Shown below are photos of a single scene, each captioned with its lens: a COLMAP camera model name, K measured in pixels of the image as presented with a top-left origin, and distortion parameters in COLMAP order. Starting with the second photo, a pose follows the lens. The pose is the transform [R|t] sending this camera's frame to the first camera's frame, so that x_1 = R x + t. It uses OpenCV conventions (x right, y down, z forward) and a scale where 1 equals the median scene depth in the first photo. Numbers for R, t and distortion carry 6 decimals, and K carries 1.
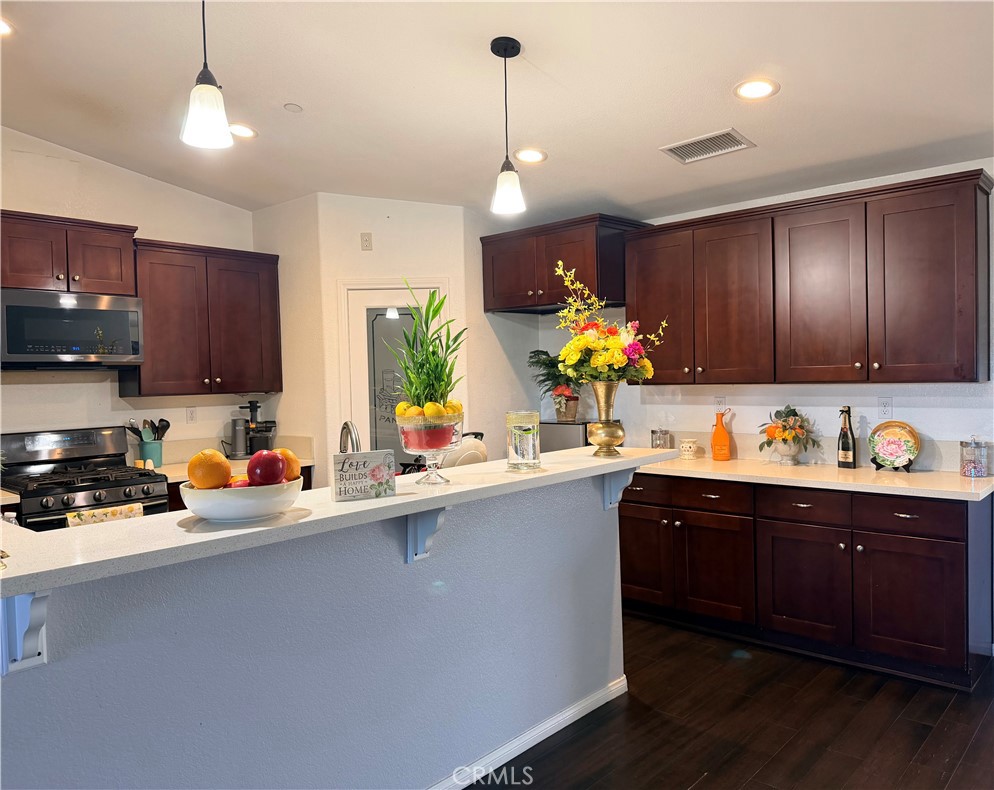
lens RADIAL K [[704.0, 0, 497.0], [0, 704.0, 395.0], [0, 0, 1]] dist [-0.010100, -0.004372]
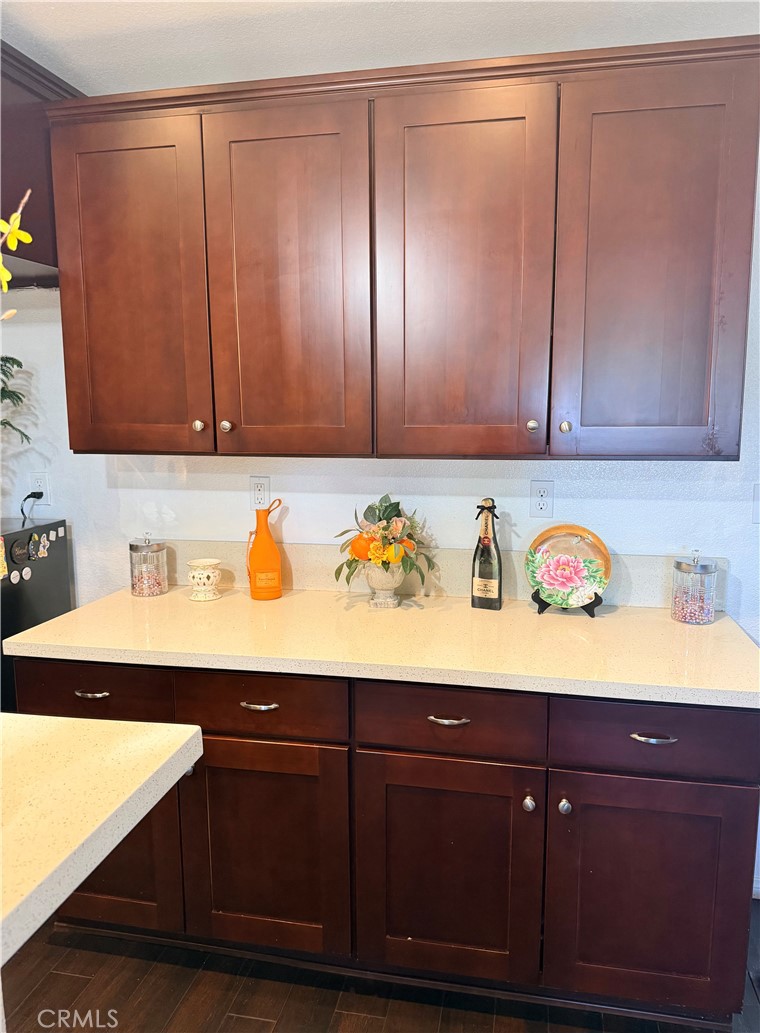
lens RADIAL K [[789.8, 0, 382.5], [0, 789.8, 553.7], [0, 0, 1]] dist [0.094628, -0.002013]
pose [[0.877042, -0.057979, 0.476902, 0.122420], [-0.006275, 0.991224, 0.132046, -0.022006], [-0.480373, -0.118802, 0.868981, 0.481755]]
